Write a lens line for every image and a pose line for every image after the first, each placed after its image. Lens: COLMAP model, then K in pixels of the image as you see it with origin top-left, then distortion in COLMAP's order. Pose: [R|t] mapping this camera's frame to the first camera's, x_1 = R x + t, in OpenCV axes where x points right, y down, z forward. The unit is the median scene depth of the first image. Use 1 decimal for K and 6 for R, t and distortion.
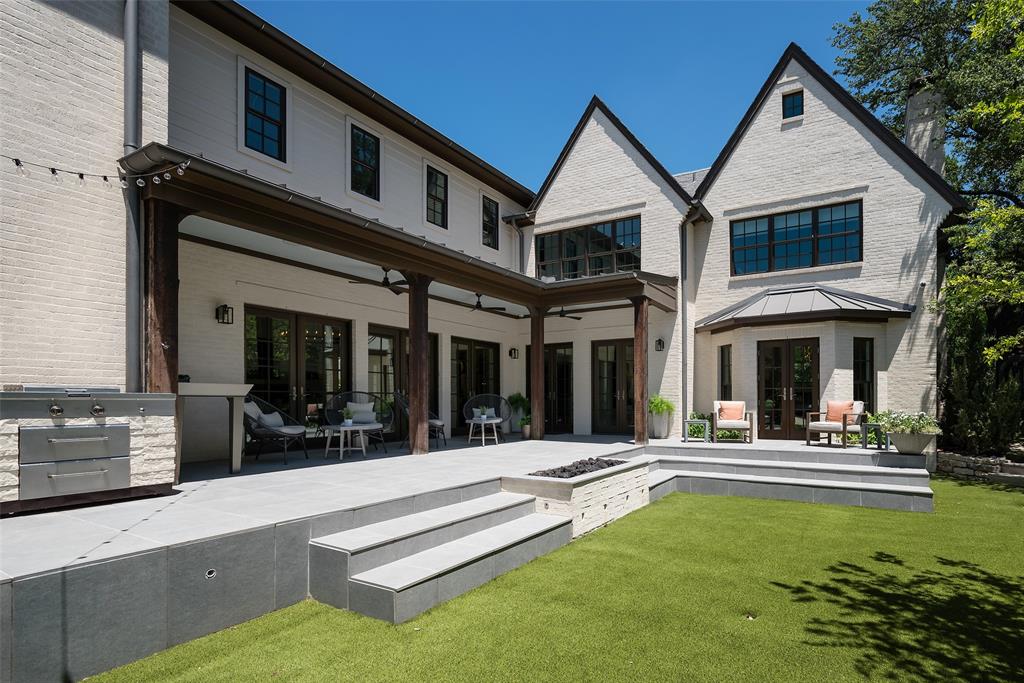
lens RADIAL K [[500.1, 0, 572.7], [0, 500.1, 397.4], [0, 0, 1]] dist [0.012300, -0.001232]
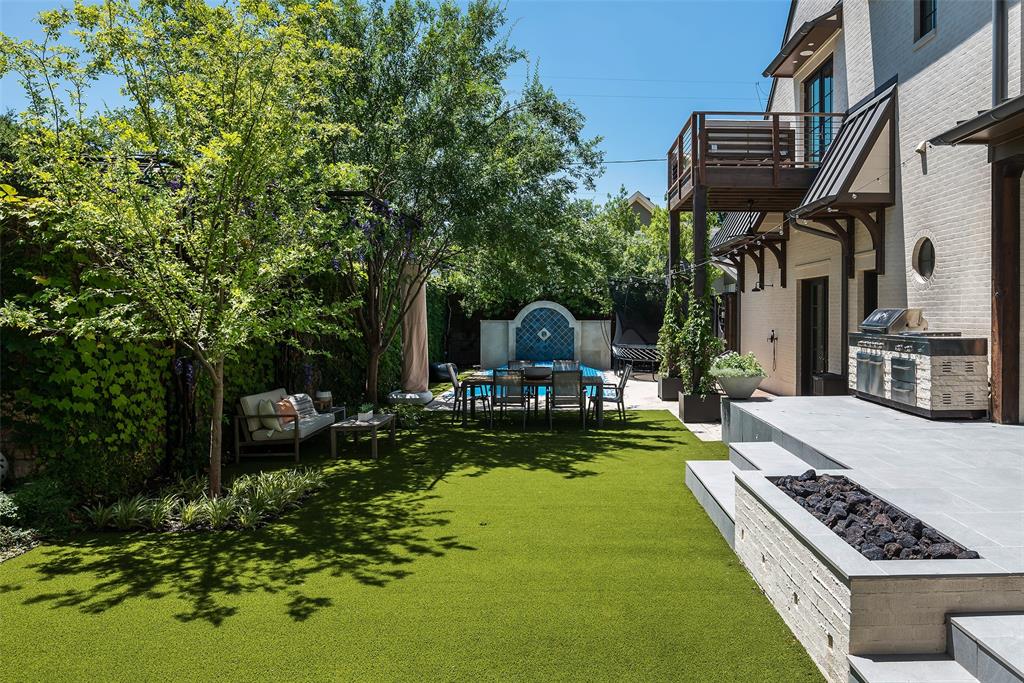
lens RADIAL K [[619.6, 0, 512.6], [0, 619.6, 335.9], [0, 0, 1]] dist [-0.000786, -0.000117]
pose [[-0.898292, 0.002459, -0.439392, 0.856395], [-0.004545, 0.999879, 0.014889, -0.032337], [0.439375, 0.015372, -0.898172, 2.094267]]
